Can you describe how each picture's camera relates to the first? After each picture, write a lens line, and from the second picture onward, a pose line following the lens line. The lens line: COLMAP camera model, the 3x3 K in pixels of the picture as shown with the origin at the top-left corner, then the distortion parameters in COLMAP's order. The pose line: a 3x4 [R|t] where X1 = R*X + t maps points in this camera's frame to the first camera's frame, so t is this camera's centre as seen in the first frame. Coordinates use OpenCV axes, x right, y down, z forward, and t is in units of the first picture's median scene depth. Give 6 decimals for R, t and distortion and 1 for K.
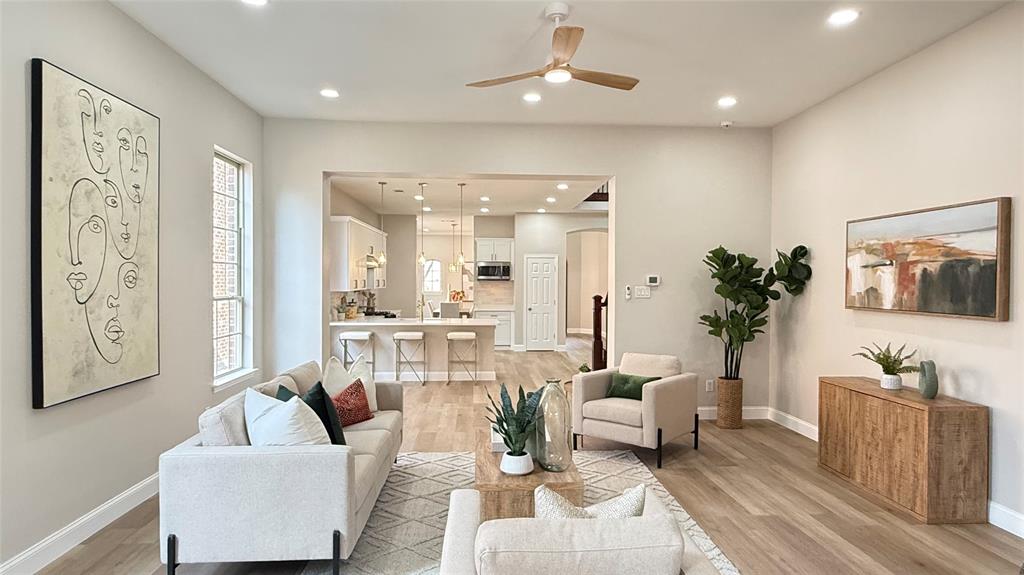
lens RADIAL K [[587.4, 0, 512.0], [0, 587.4, 287.5], [0, 0, 1]] dist [-0.001946, 0.000169]
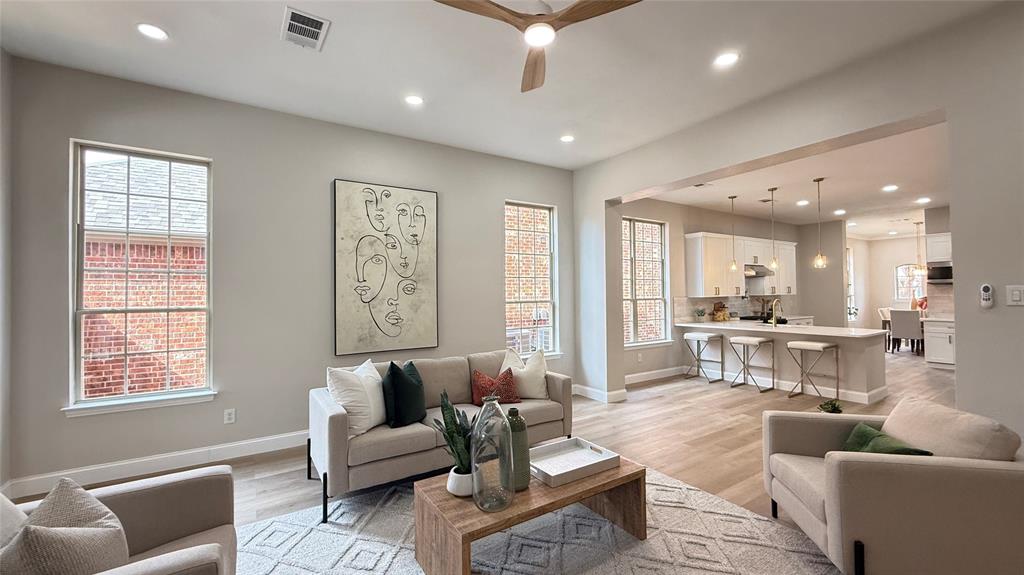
lens RADIAL K [[405.6, 0, 512.0], [0, 405.6, 287.5], [0, 0, 1]] dist [0.000874, 0.000063]
pose [[0.495376, -0.025235, -0.868312, 0.499982], [0.005657, 0.999650, -0.025825, 0.012392], [0.868660, 0.007881, 0.495345, 0.621052]]
